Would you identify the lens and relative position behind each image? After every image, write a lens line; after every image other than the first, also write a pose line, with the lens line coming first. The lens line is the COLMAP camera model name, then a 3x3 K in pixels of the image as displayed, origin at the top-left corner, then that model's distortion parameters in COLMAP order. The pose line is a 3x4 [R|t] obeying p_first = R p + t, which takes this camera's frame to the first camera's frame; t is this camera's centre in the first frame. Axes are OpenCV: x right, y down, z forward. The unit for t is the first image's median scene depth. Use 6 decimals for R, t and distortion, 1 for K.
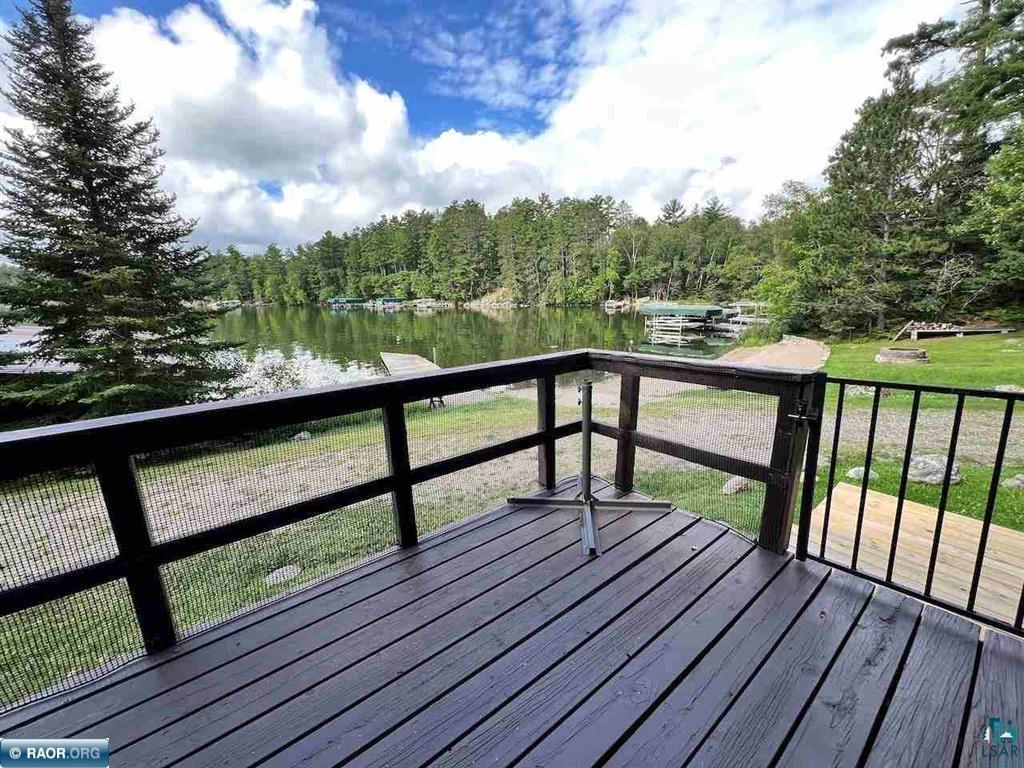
lens RADIAL K [[409.4, 0, 514.1], [0, 409.4, 380.2], [0, 0, 1]] dist [-0.003477, 0.000529]
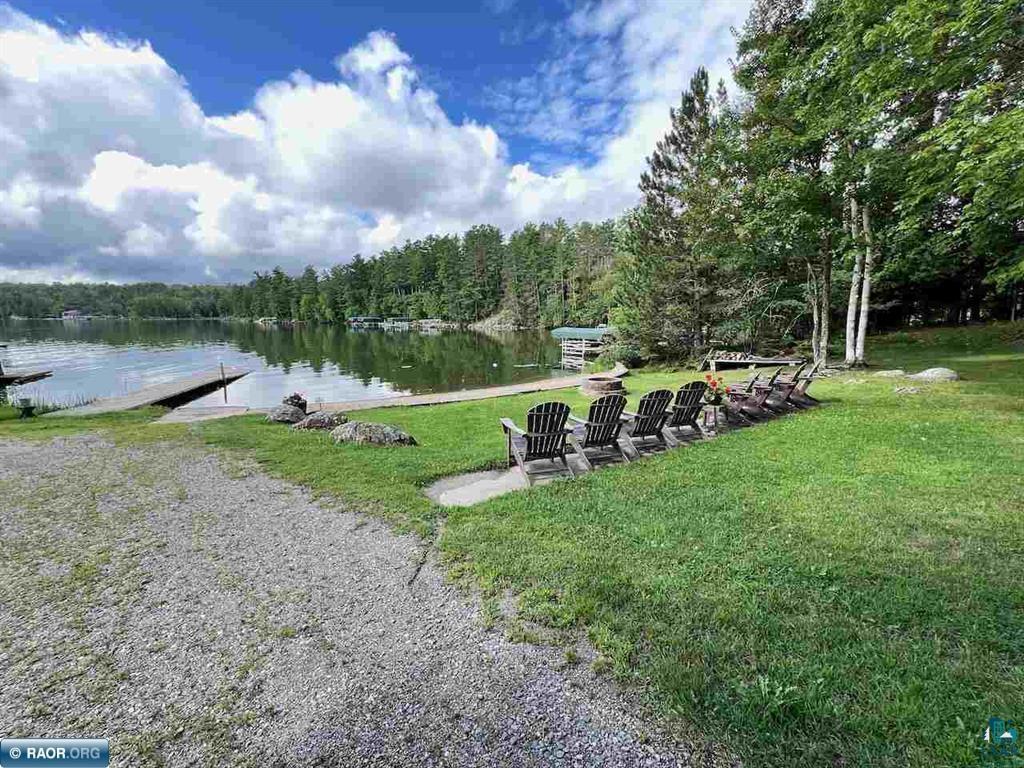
lens RADIAL K [[409.4, 0, 532.1], [0, 409.4, 361.4], [0, 0, 1]] dist [-0.003477, 0.000529]
pose [[0.994027, 0.030577, -0.104760, 0.116866], [-0.040902, 0.994358, -0.097871, -0.003487], [0.101176, 0.101571, 0.989670, 0.020293]]
